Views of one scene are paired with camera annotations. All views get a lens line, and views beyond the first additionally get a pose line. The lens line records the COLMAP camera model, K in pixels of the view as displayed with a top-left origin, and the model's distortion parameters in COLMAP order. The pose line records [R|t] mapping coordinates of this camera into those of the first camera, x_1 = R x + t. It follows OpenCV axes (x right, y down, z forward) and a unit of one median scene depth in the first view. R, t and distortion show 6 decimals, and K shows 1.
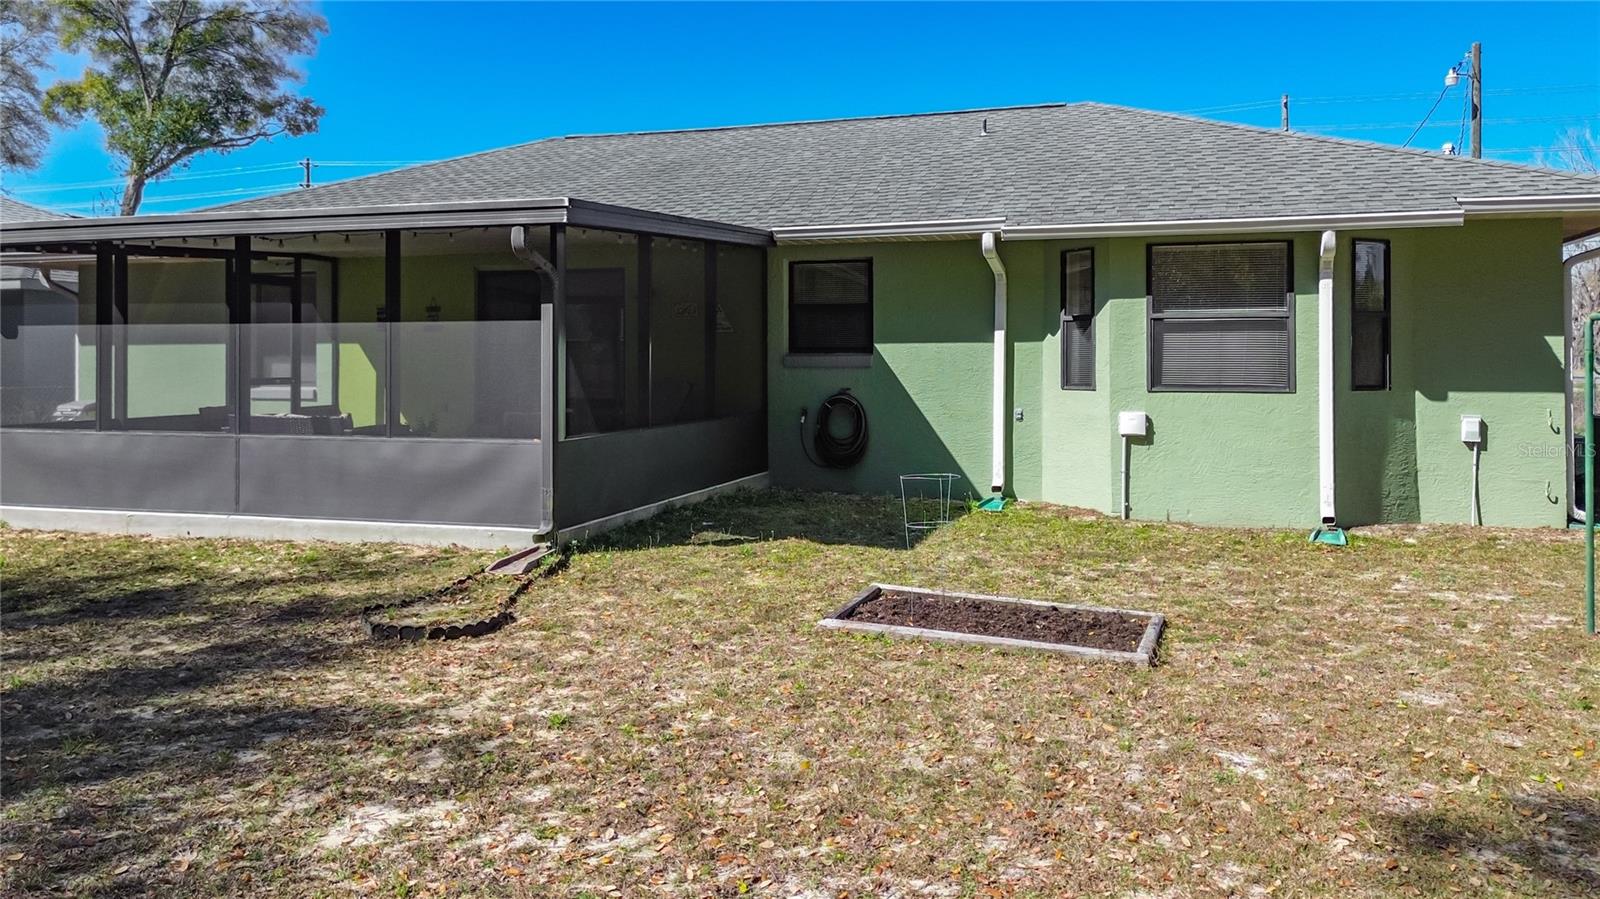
lens RADIAL K [[1144.4, 0, 801.6], [0, 1144.4, 451.5], [0, 0, 1]] dist [0.034220, -0.020733]
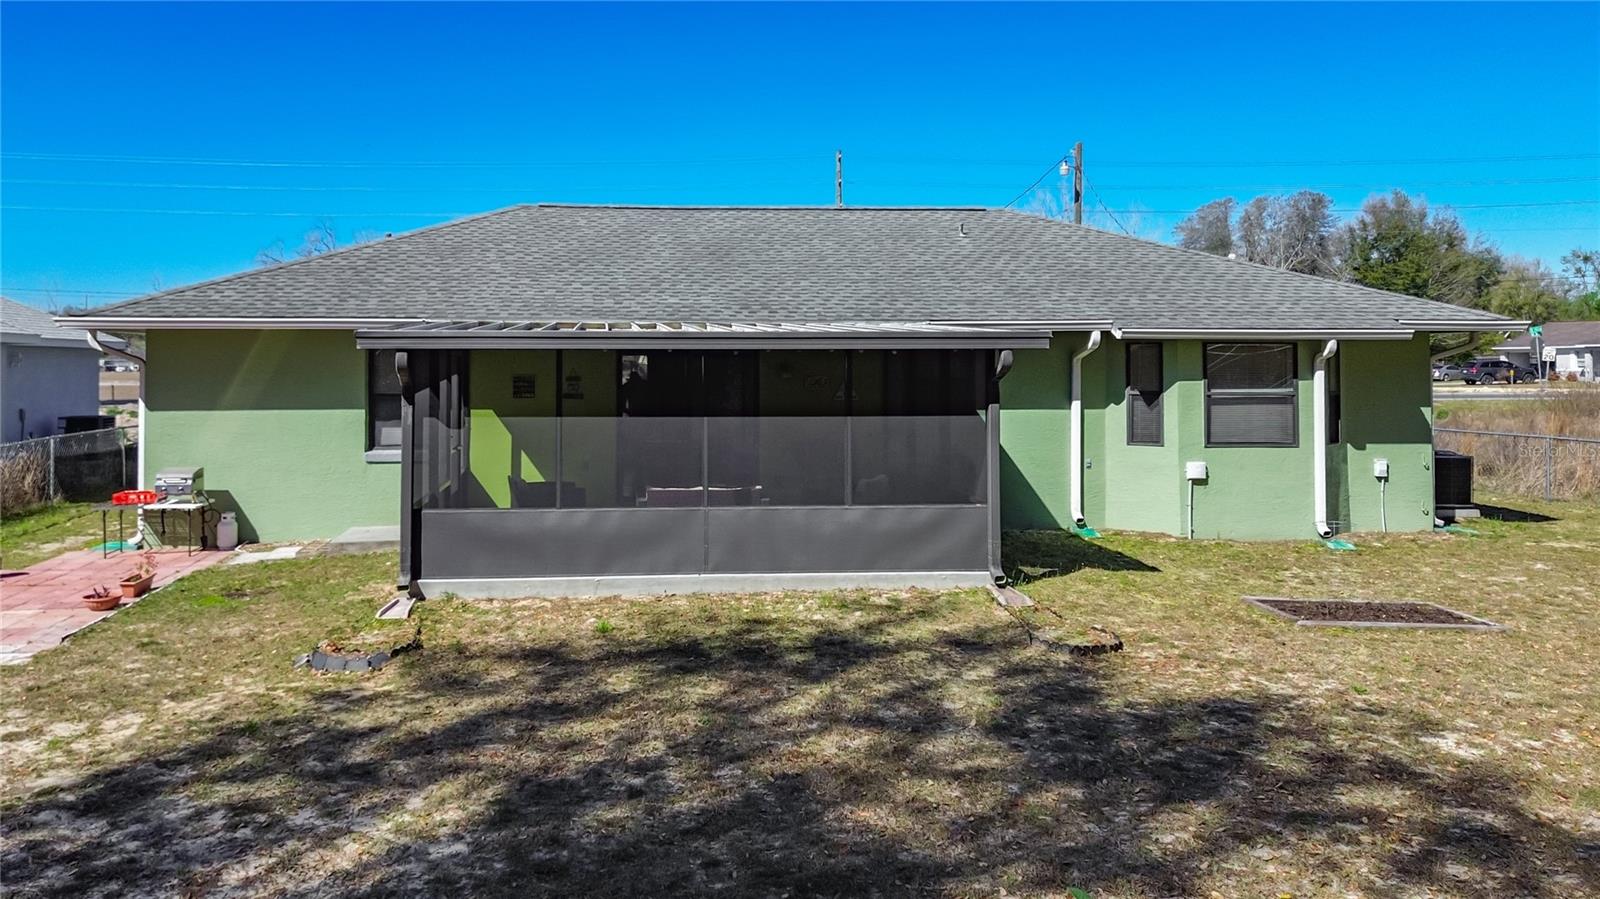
lens RADIAL K [[1144.4, 0, 794.4], [0, 1144.4, 448.2], [0, 0, 1]] dist [0.034220, -0.020733]
pose [[0.926938, -0.020368, 0.374662, -0.684322], [0.028710, 0.999448, -0.016697, -0.042217], [-0.374115, 0.026234, 0.927011, -0.108807]]
